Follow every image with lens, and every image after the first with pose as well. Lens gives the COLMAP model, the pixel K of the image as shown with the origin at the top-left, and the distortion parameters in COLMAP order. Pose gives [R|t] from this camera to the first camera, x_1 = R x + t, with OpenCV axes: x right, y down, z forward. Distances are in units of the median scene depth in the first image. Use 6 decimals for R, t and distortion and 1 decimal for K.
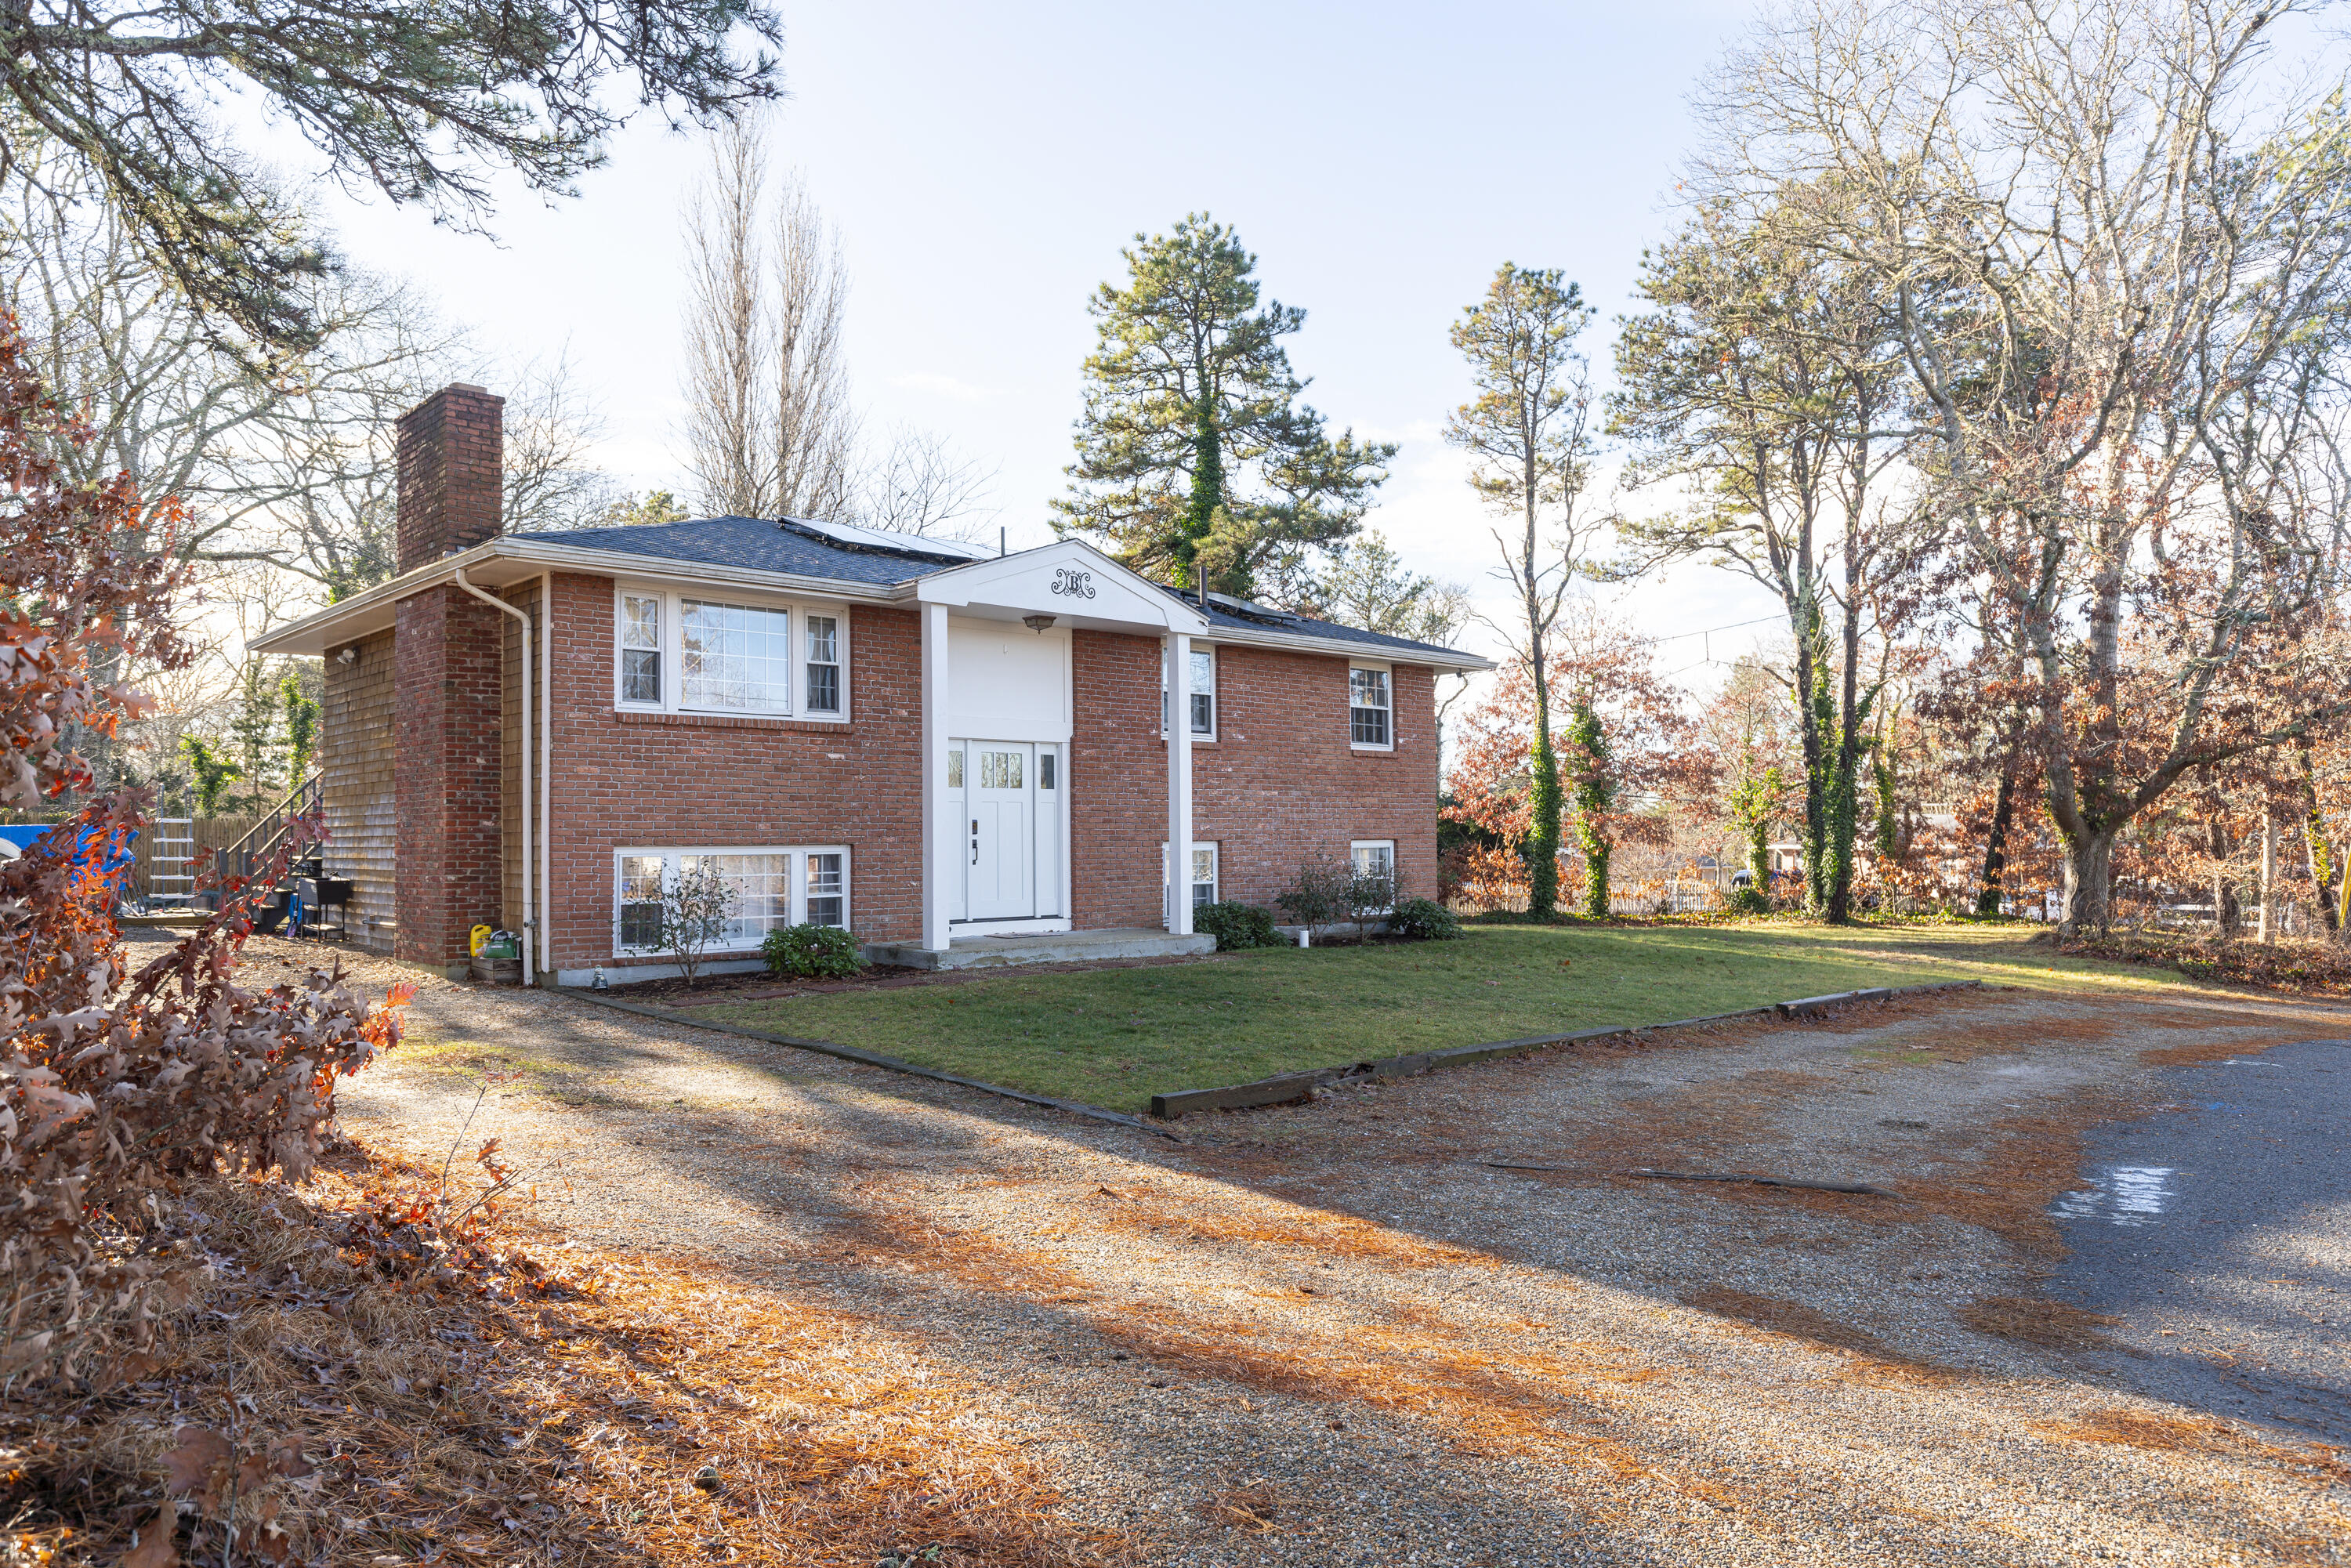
lens RADIAL K [[1626.0, 0, 1174.4], [0, 1626.0, 780.2], [0, 0, 1]] dist [0.000345, -0.000027]
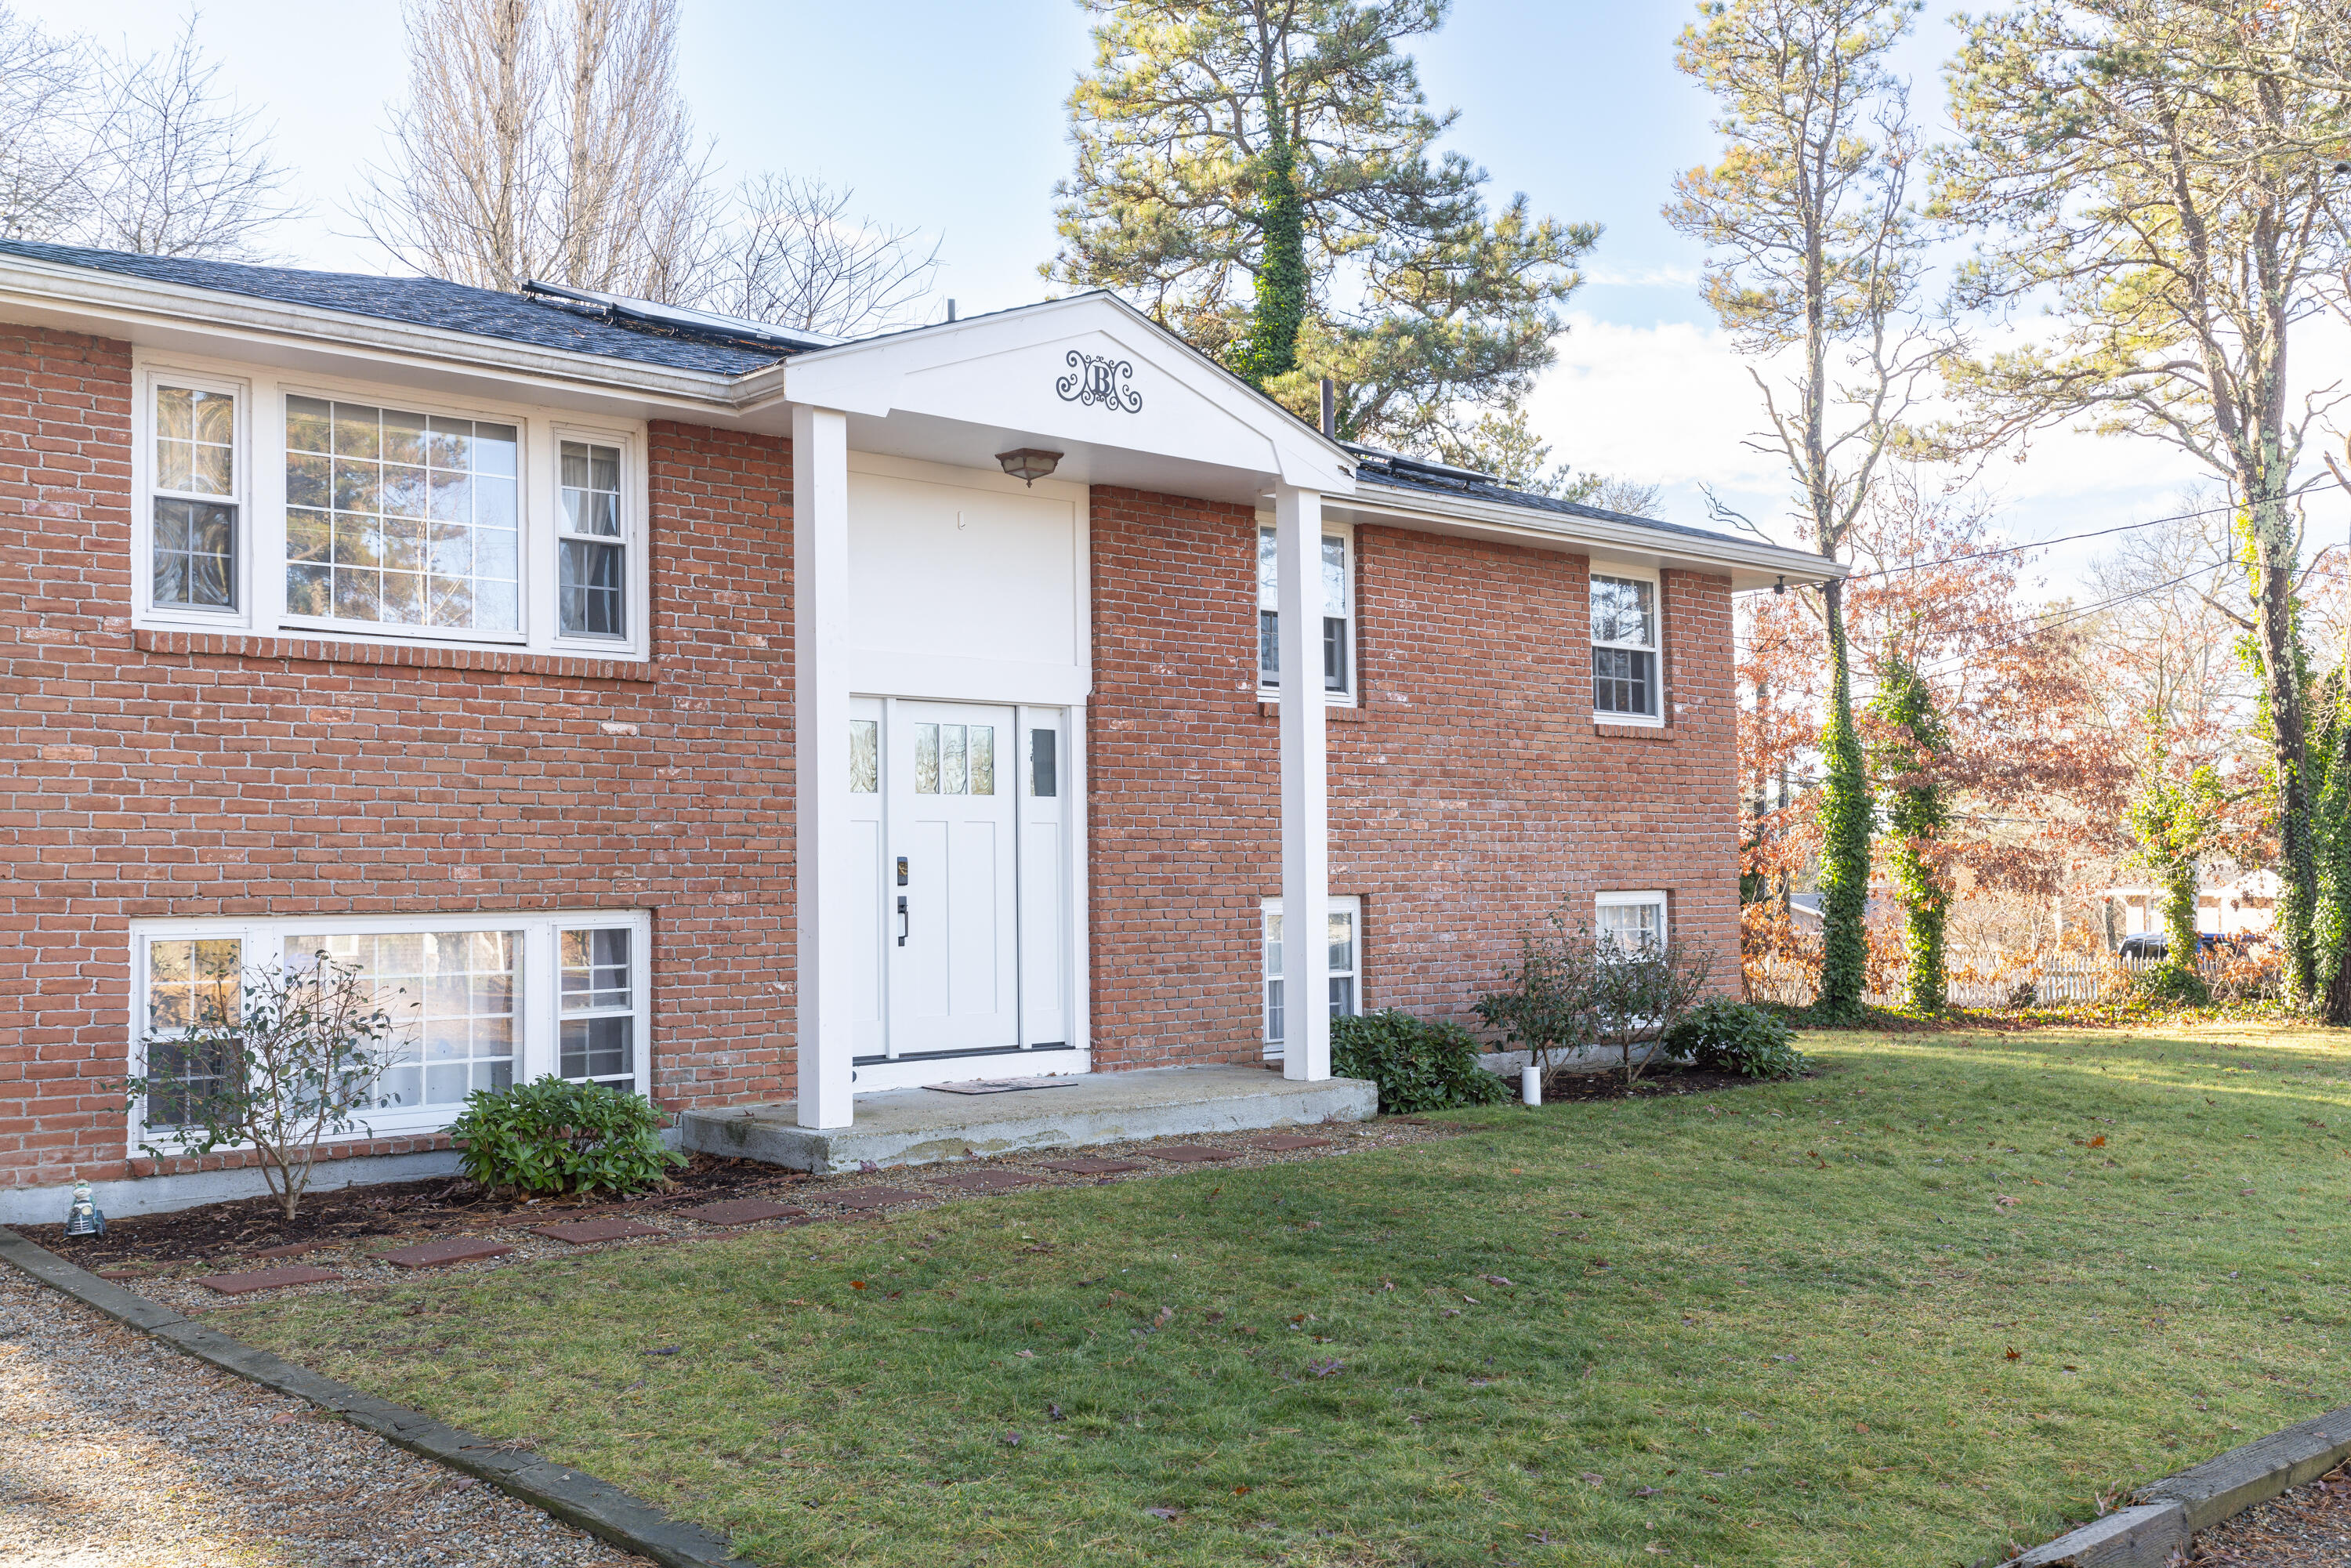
lens RADIAL K [[2409.4, 0, 1175.9], [0, 2409.4, 788.7], [0, 0, 1]] dist [-0.000813, 0.002523]
pose [[0.999987, -0.003860, -0.003373, -0.016649], [0.003850, 0.999989, -0.002799, 0.002631], [0.003384, 0.002786, 0.999990, 0.119400]]
